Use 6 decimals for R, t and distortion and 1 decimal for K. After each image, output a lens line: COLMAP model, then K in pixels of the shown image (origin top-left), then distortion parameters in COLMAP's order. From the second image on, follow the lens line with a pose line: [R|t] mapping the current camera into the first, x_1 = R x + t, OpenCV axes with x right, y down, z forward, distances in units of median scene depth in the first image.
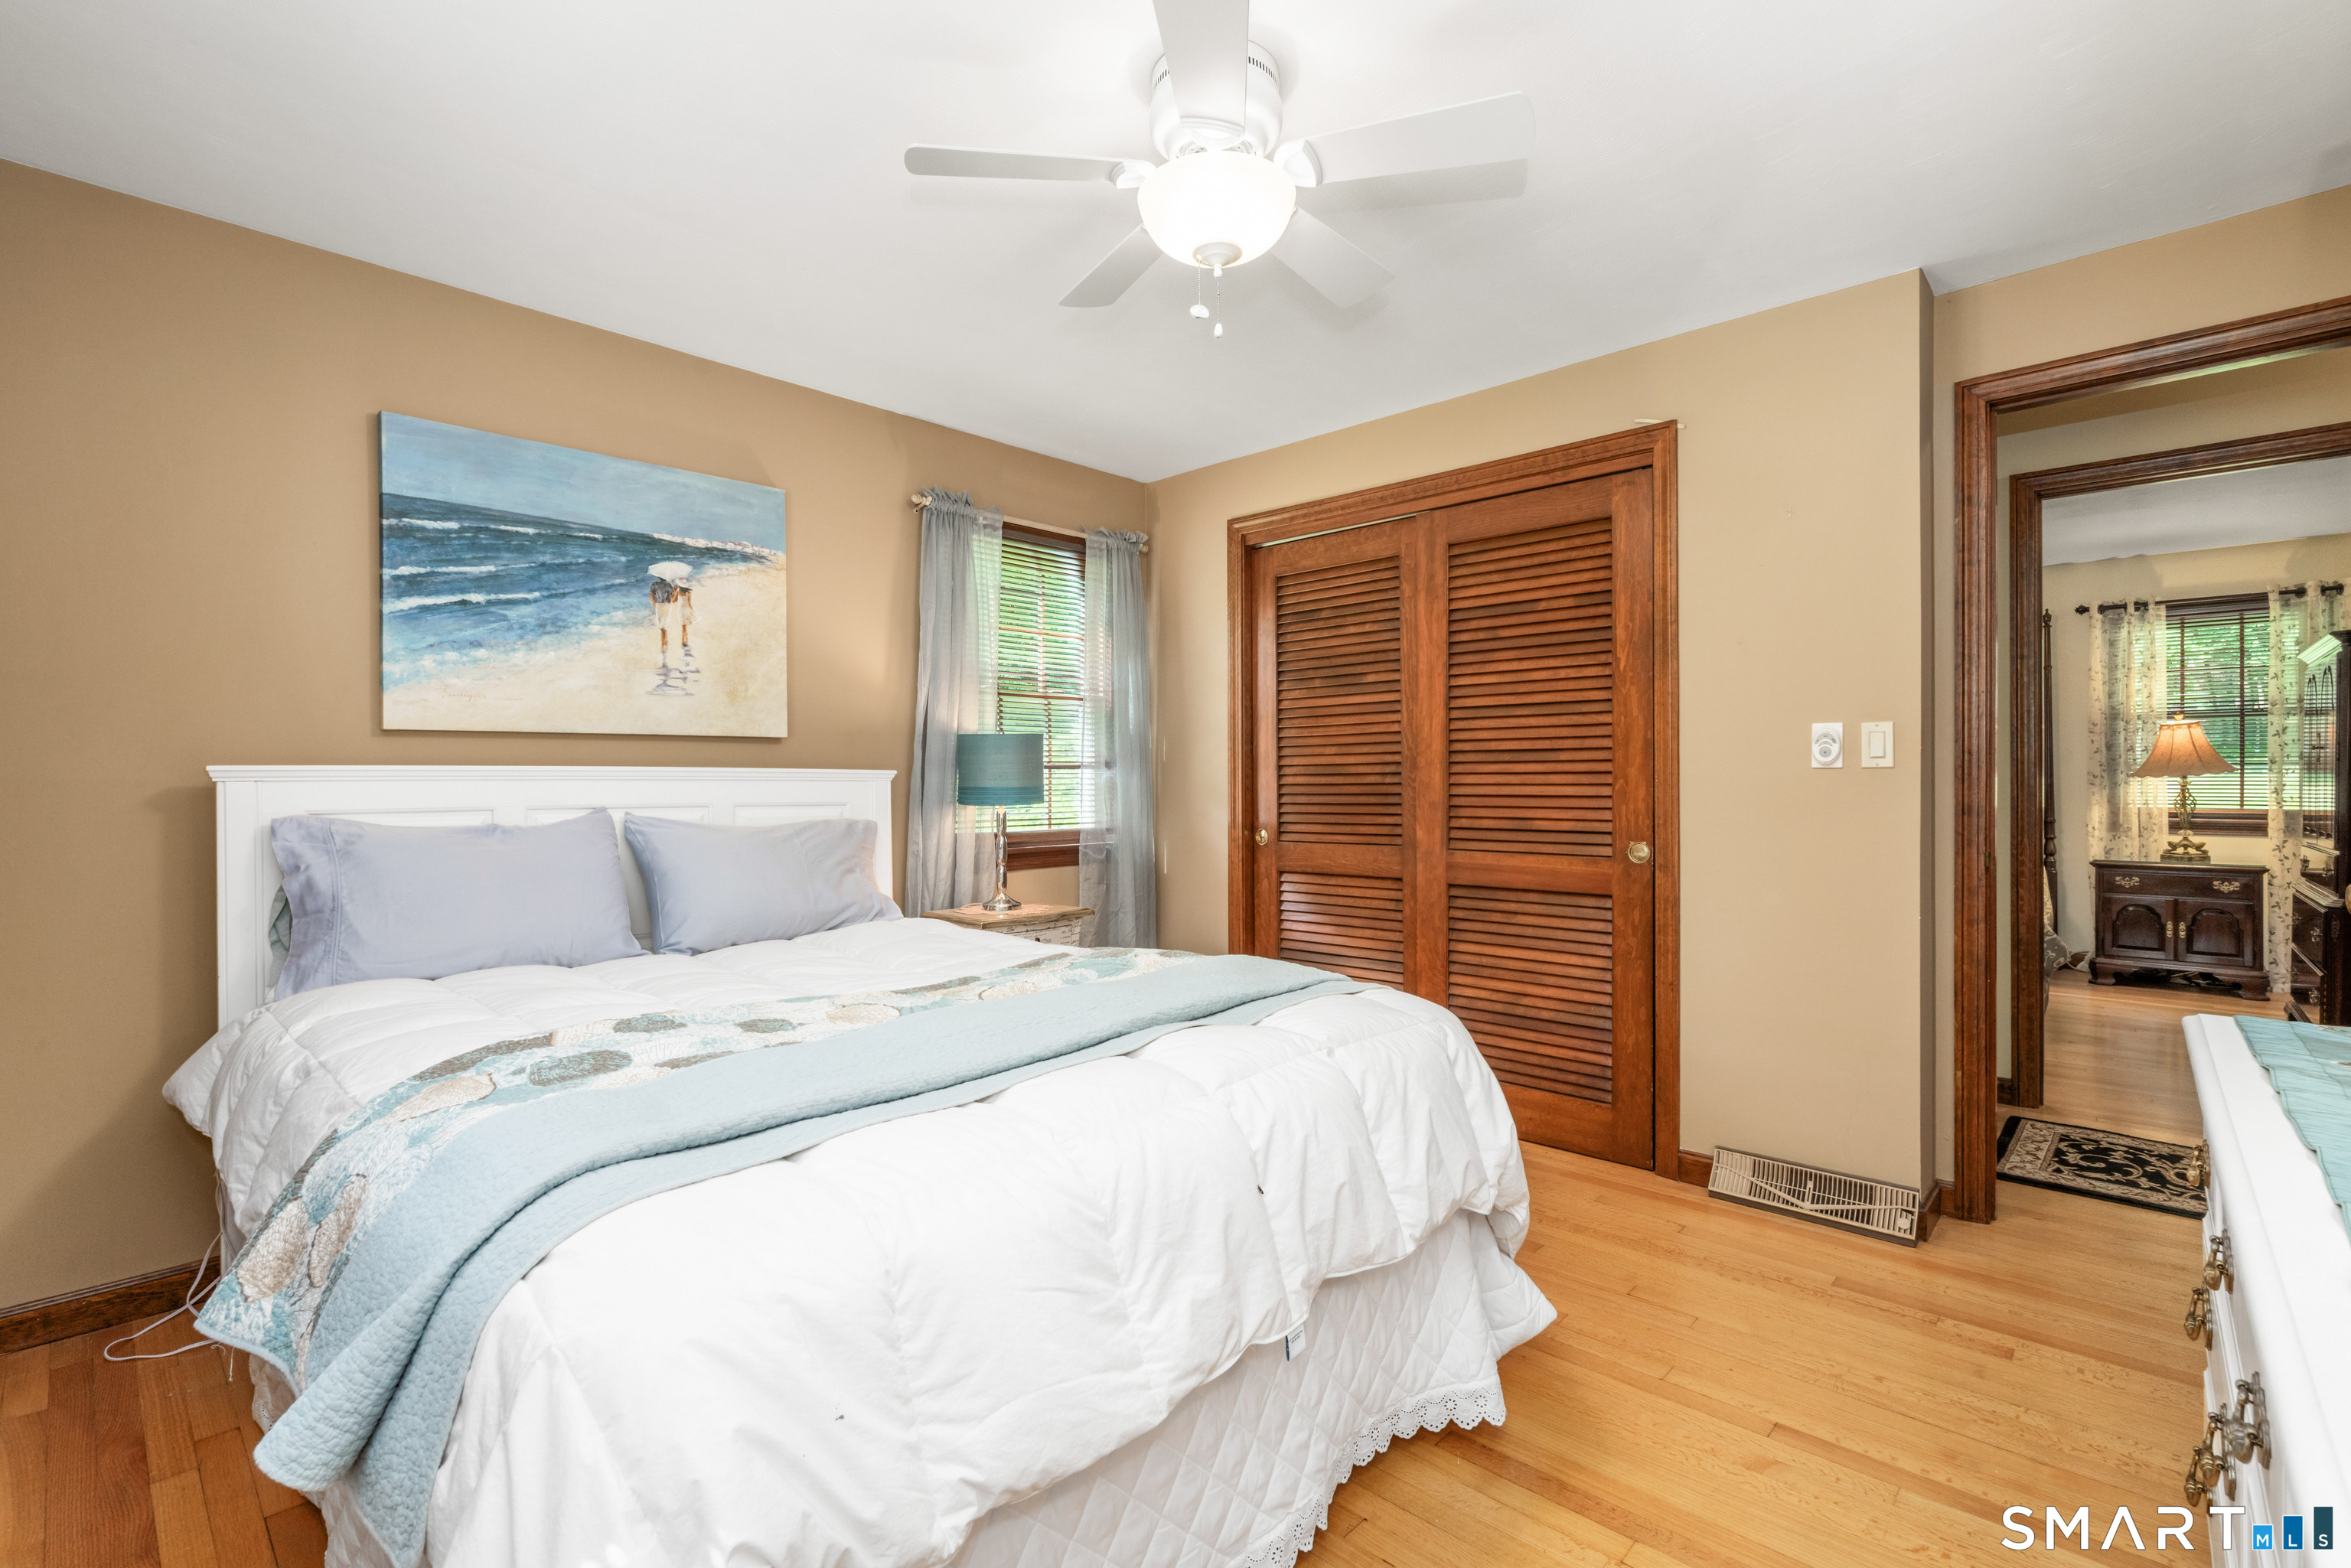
lens RADIAL K [[1061.1, 0, 1171.6], [0, 1061.1, 775.6], [0, 0, 1]] dist [0.000704, -0.000752]
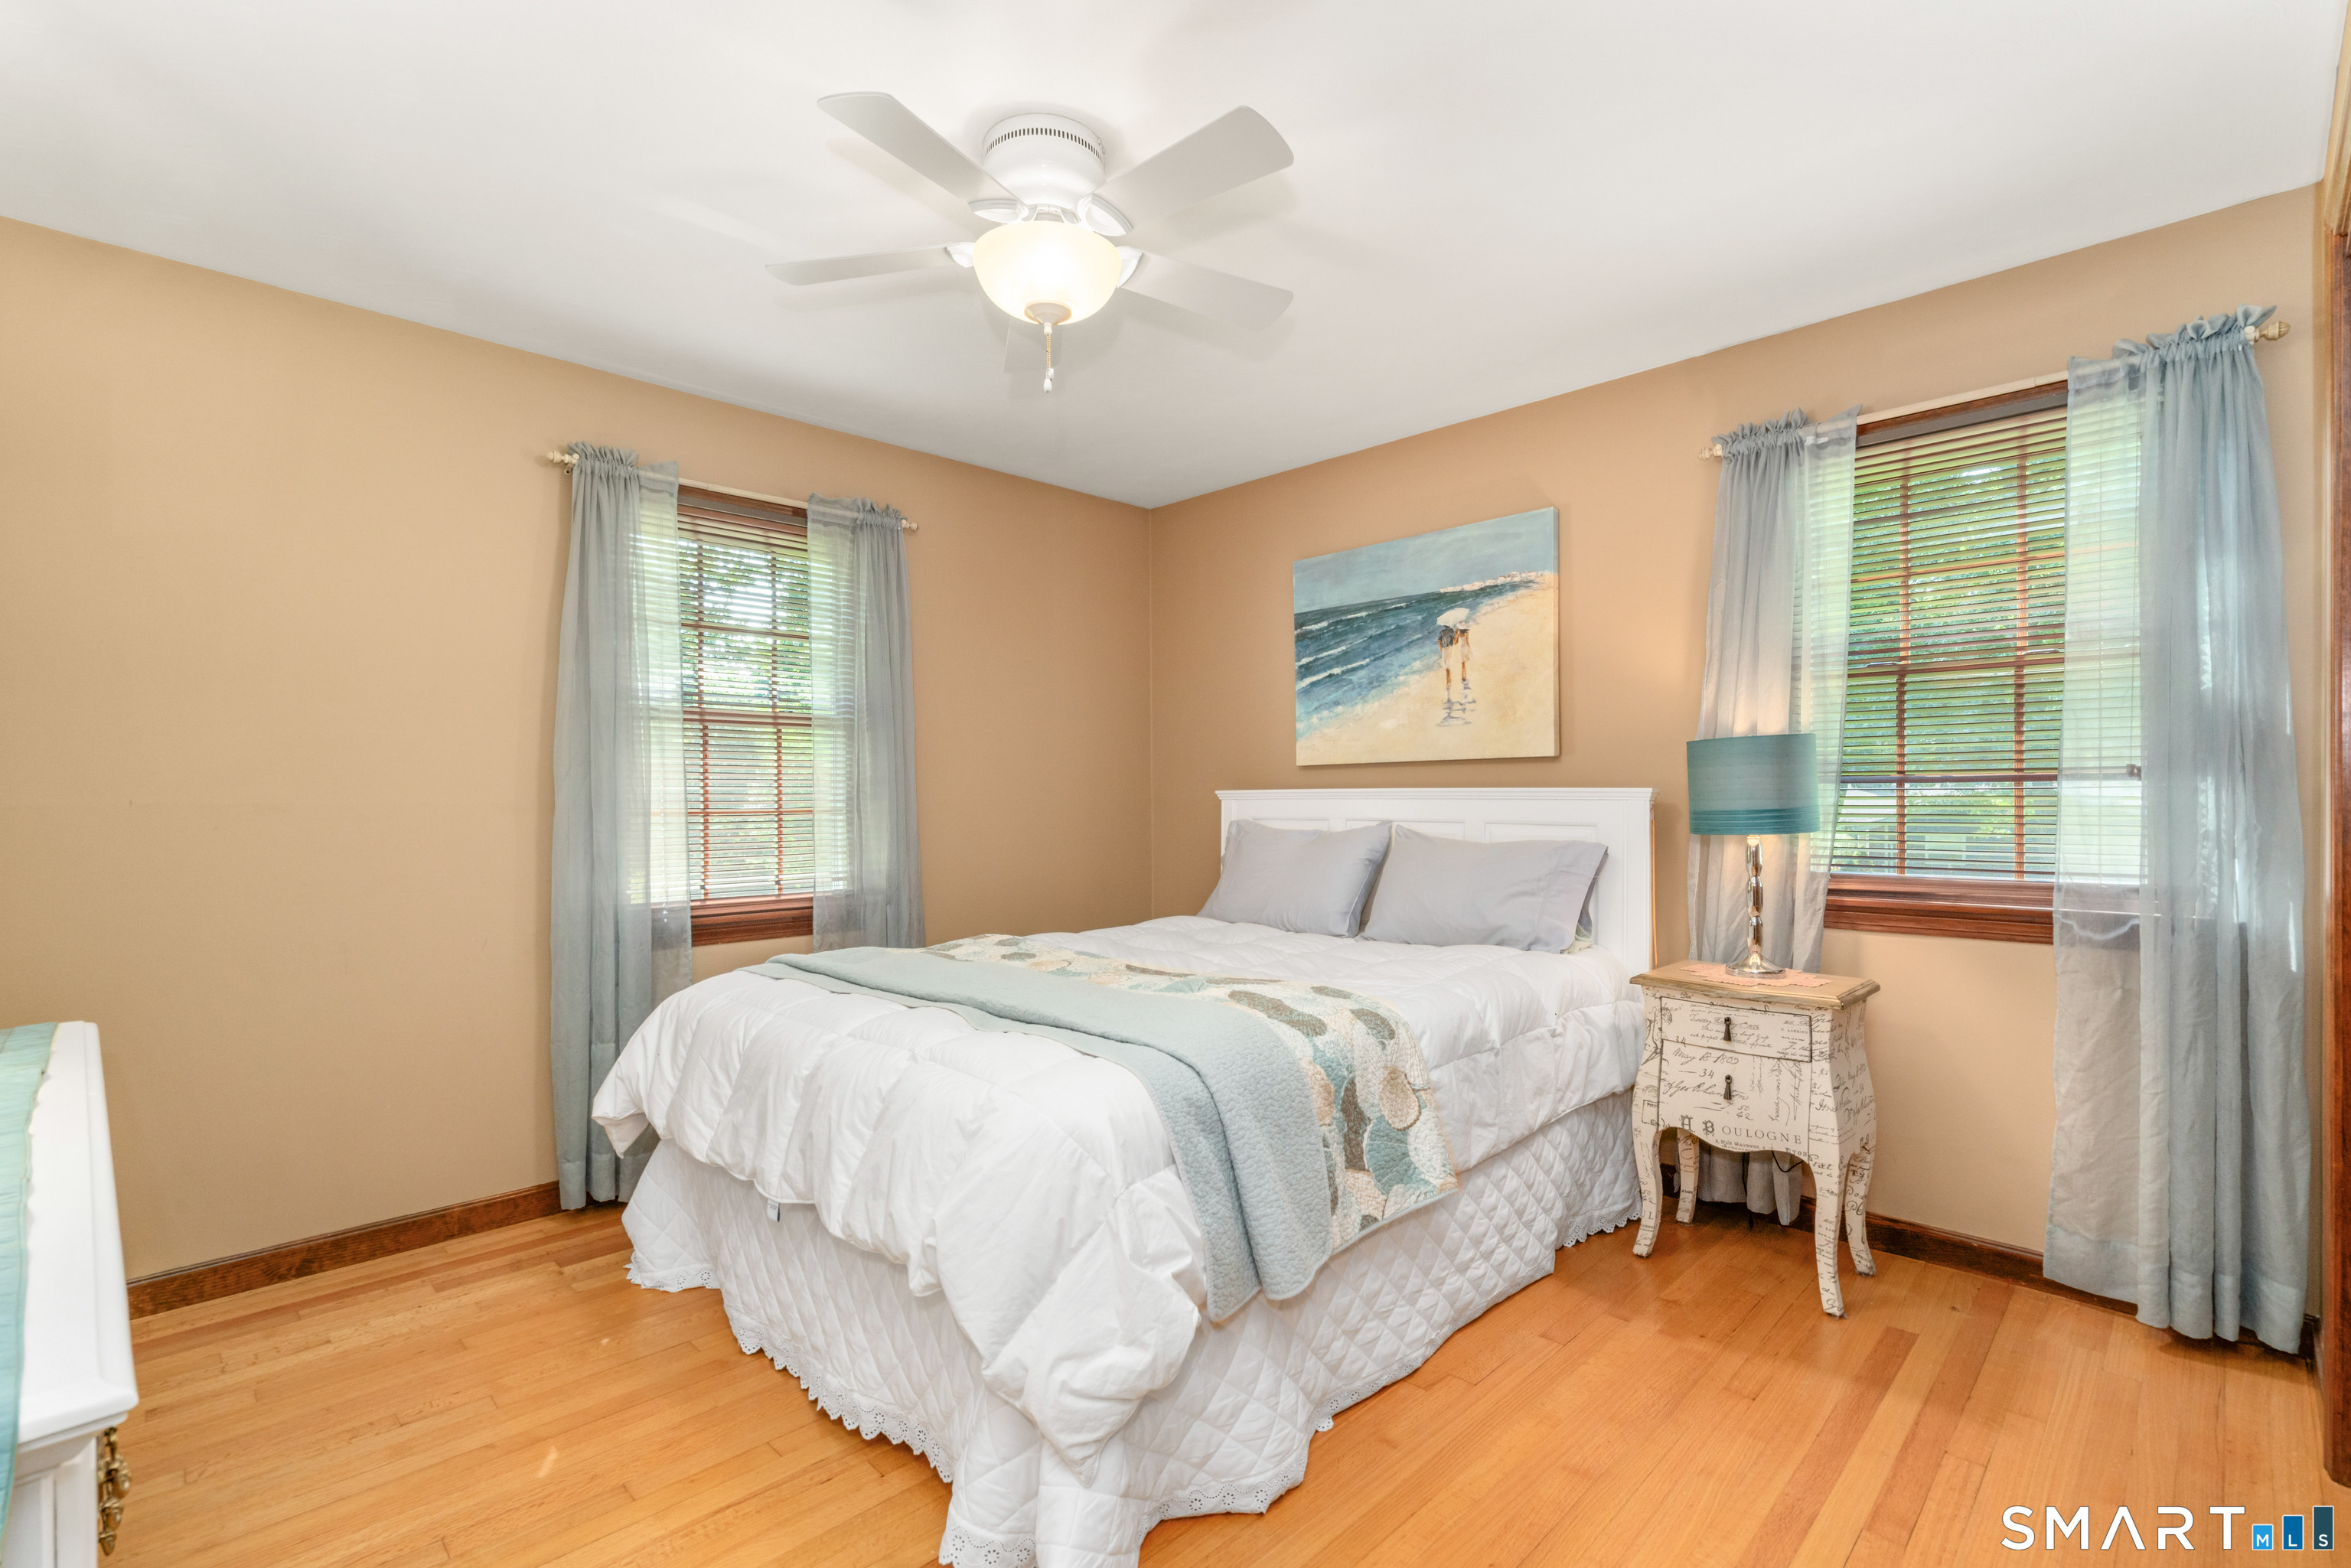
lens RADIAL K [[1061.1, 0, 1174.1], [0, 1061.1, 795.2], [0, 0, 1]] dist [0.000704, -0.000752]
pose [[-0.018624, 0.003033, -0.999822, 0.703773], [0.009650, 0.999949, 0.002854, -0.005901], [0.999780, -0.009595, -0.018653, 0.731197]]
